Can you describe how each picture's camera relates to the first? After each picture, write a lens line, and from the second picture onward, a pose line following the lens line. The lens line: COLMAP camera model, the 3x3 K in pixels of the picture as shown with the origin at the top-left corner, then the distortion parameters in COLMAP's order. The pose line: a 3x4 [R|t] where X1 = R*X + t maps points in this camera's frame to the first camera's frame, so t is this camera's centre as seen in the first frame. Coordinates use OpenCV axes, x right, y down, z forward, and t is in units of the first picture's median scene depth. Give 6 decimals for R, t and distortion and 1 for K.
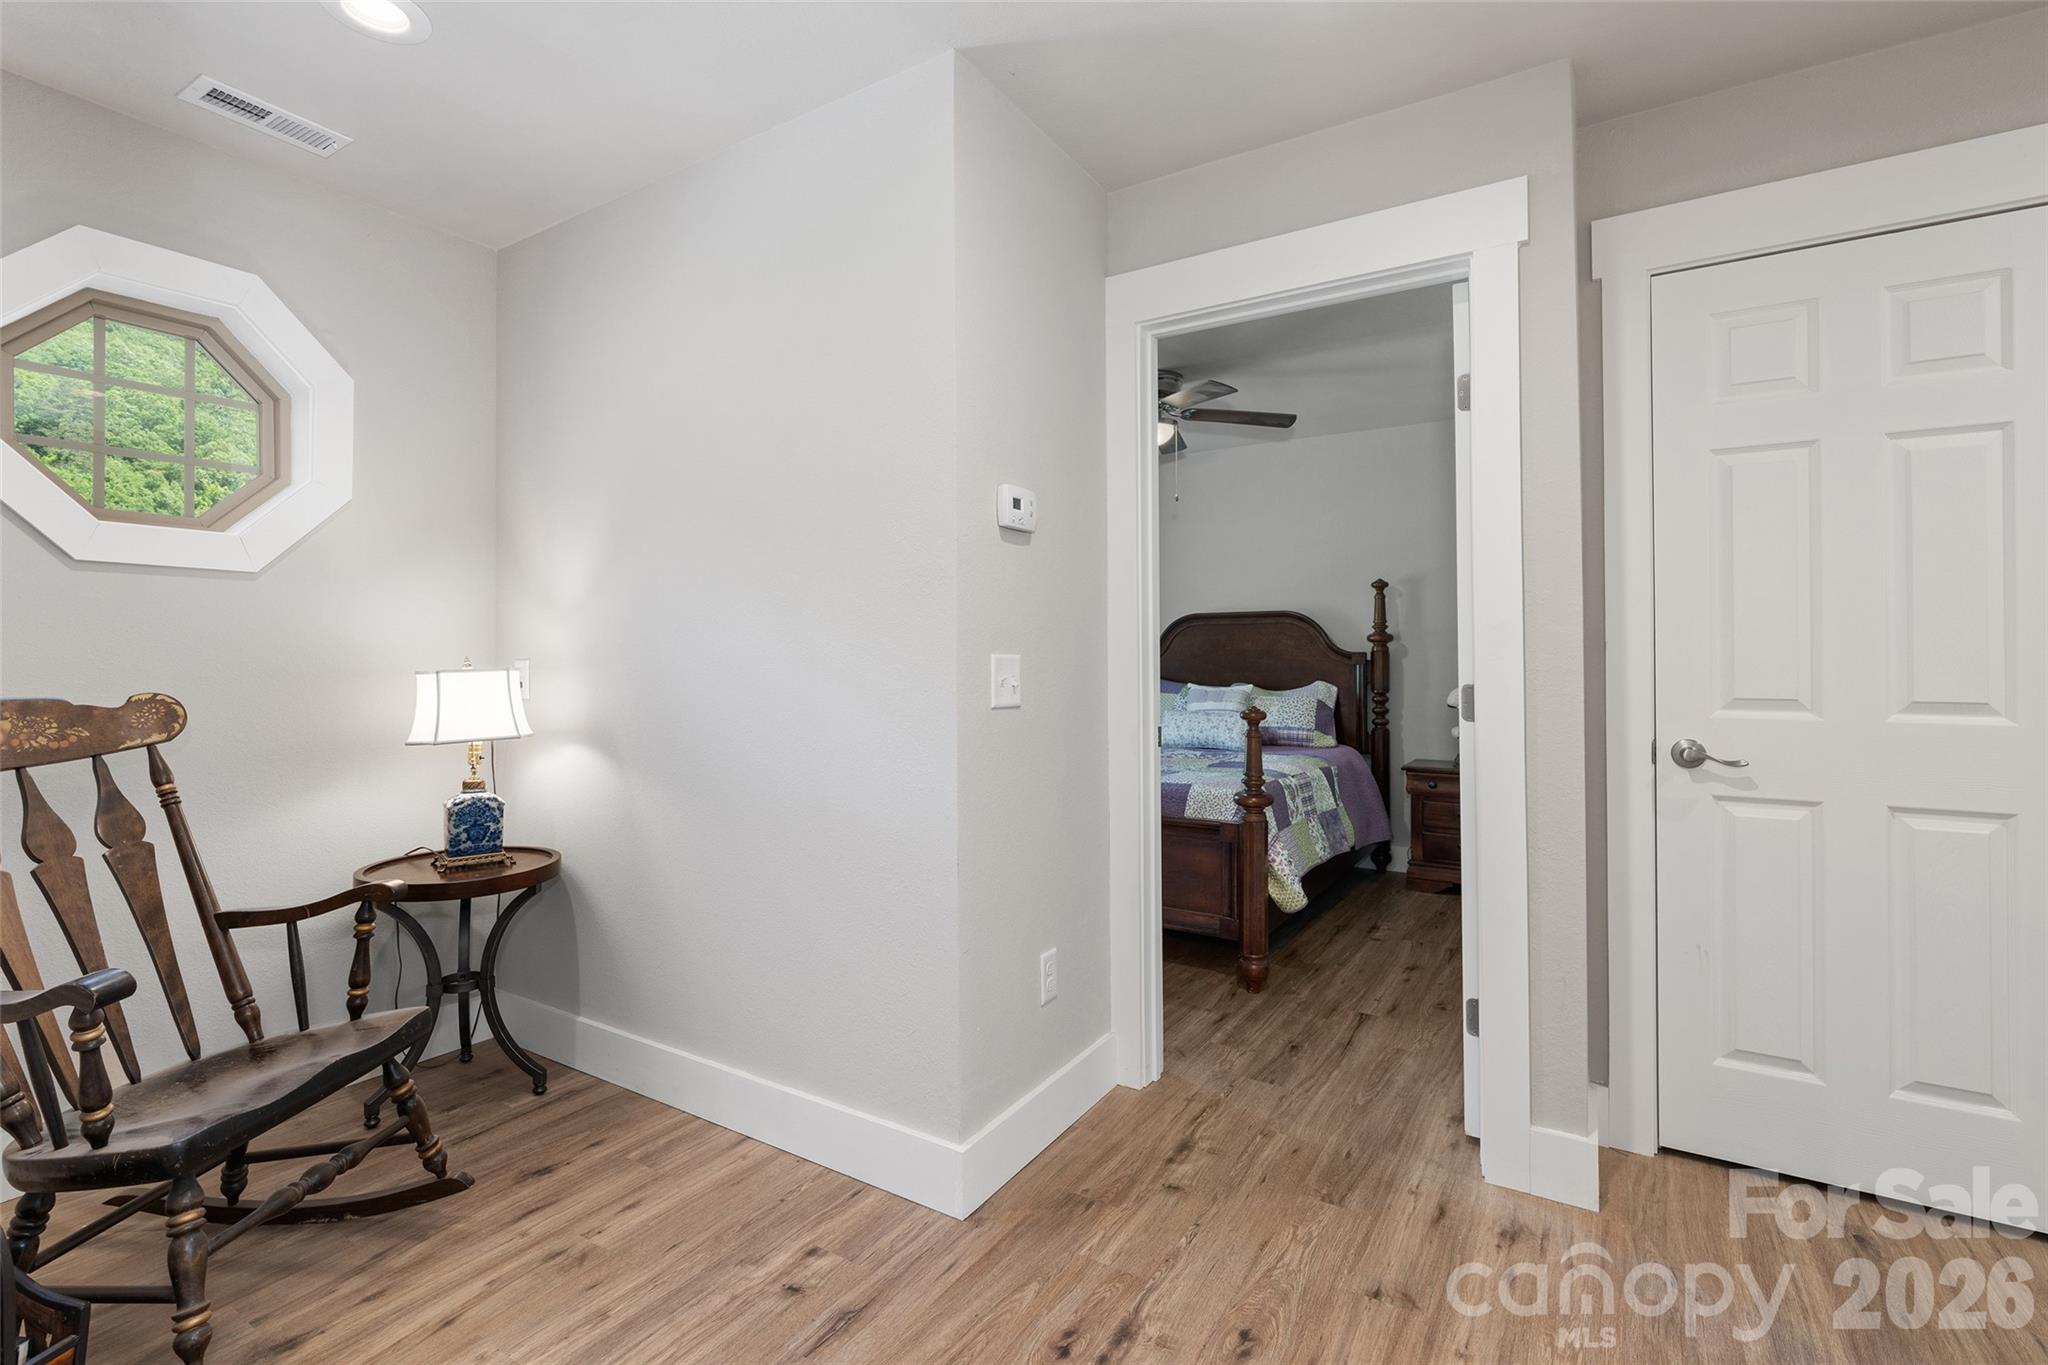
lens RADIAL K [[917.5, 0, 1020.4], [0, 917.5, 680.0], [0, 0, 1]] dist [-0.005419, 0.000020]
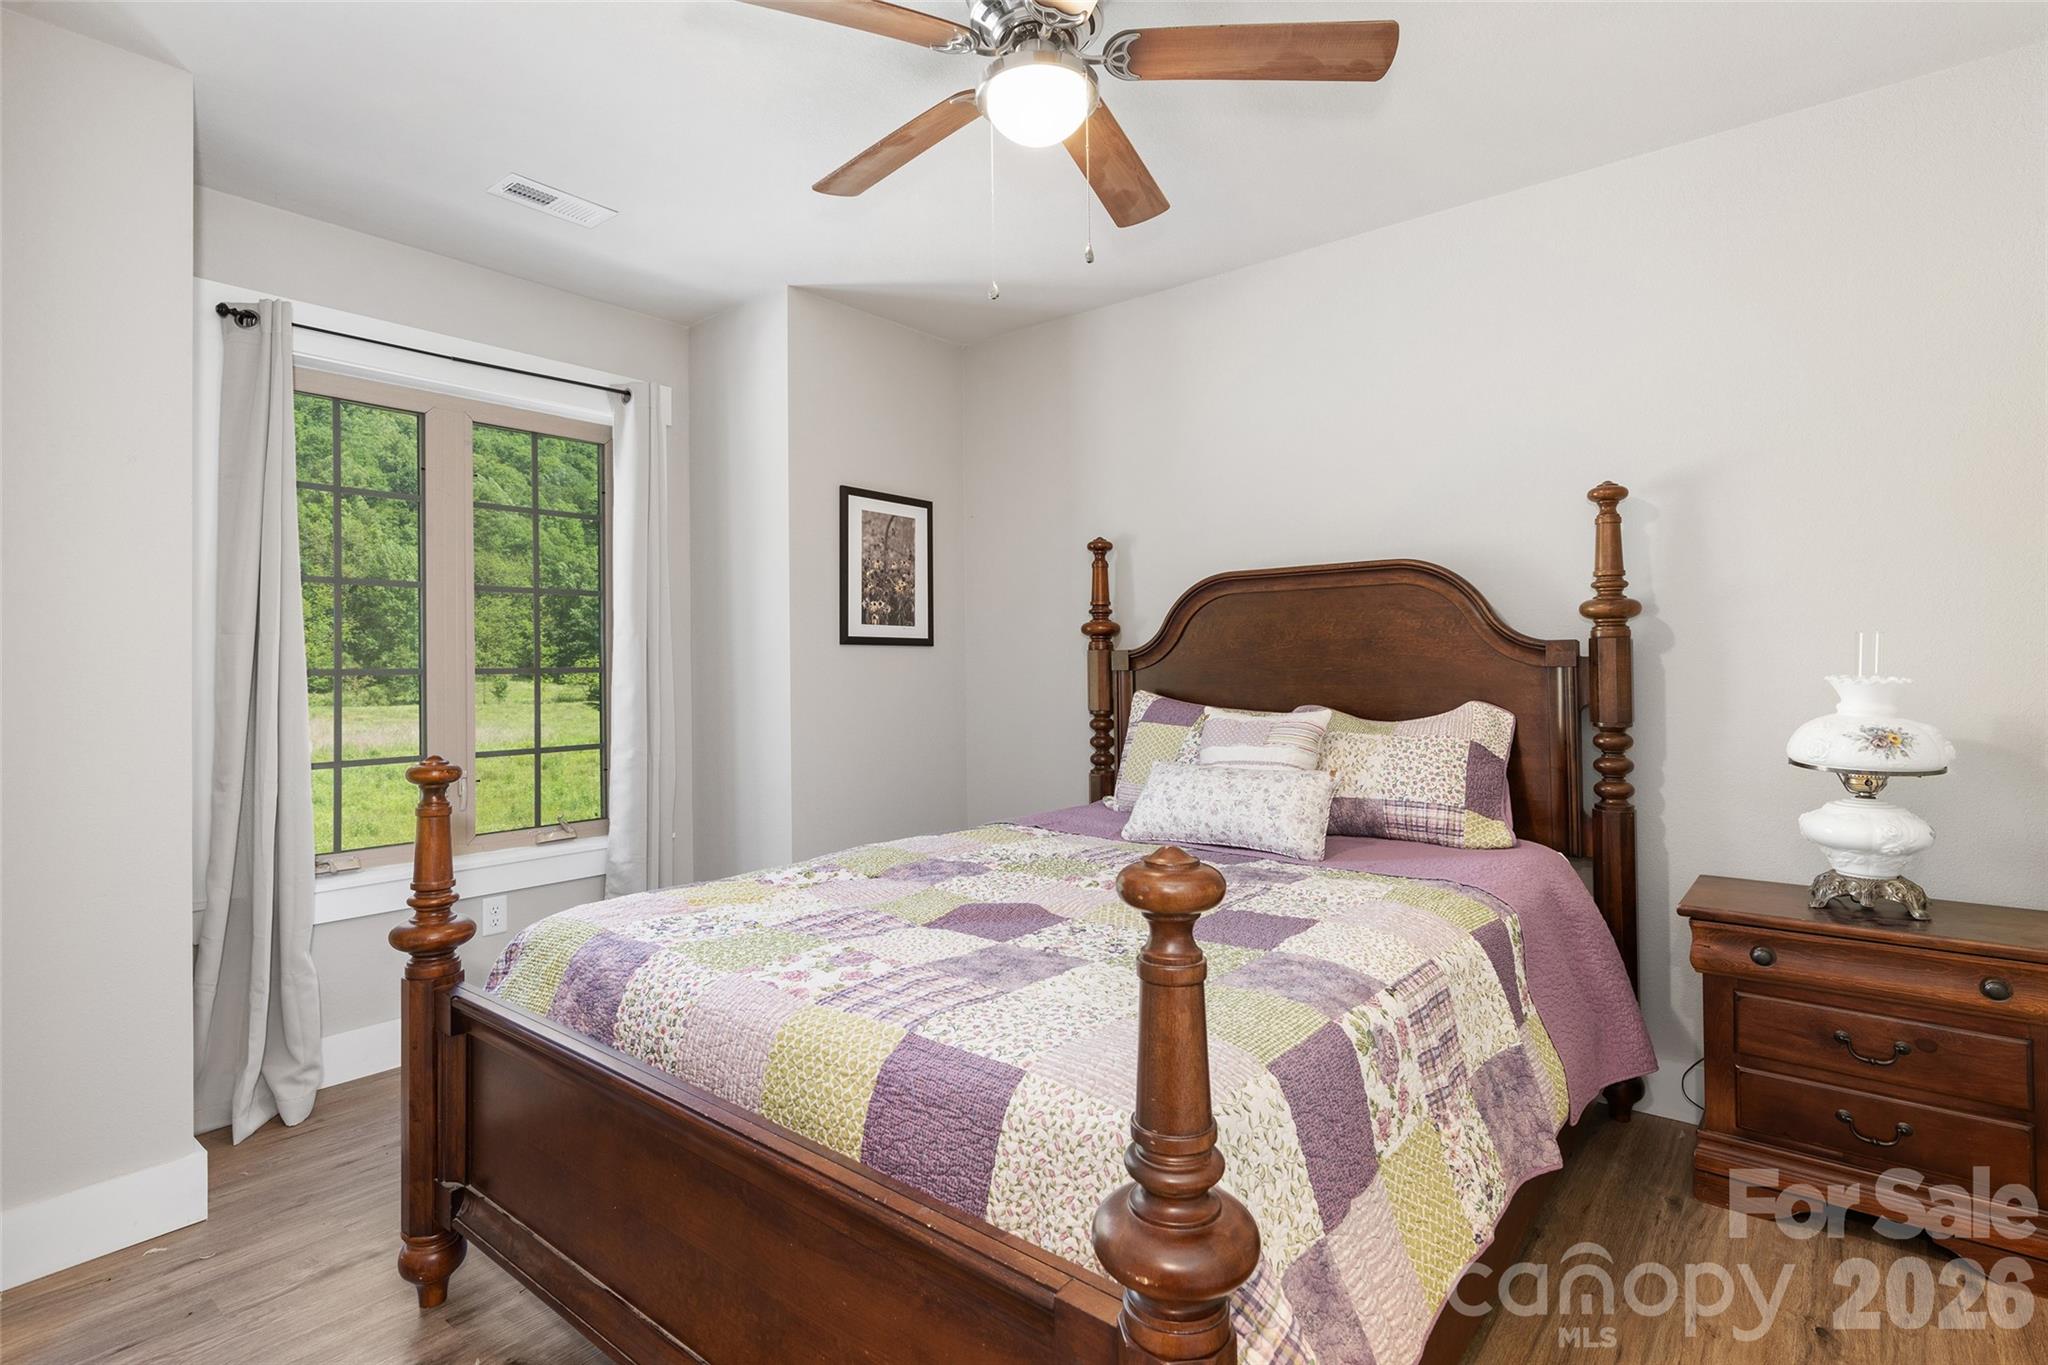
lens RADIAL K [[1006.4, 0, 1026.9], [0, 1006.4, 666.3], [0, 0, 1]] dist [-0.000696, -0.000121]
pose [[0.993804, -0.009536, -0.110740, 0.156481], [0.007571, 0.999807, -0.018144, -0.010034], [0.110891, 0.017193, 0.993684, 0.464380]]
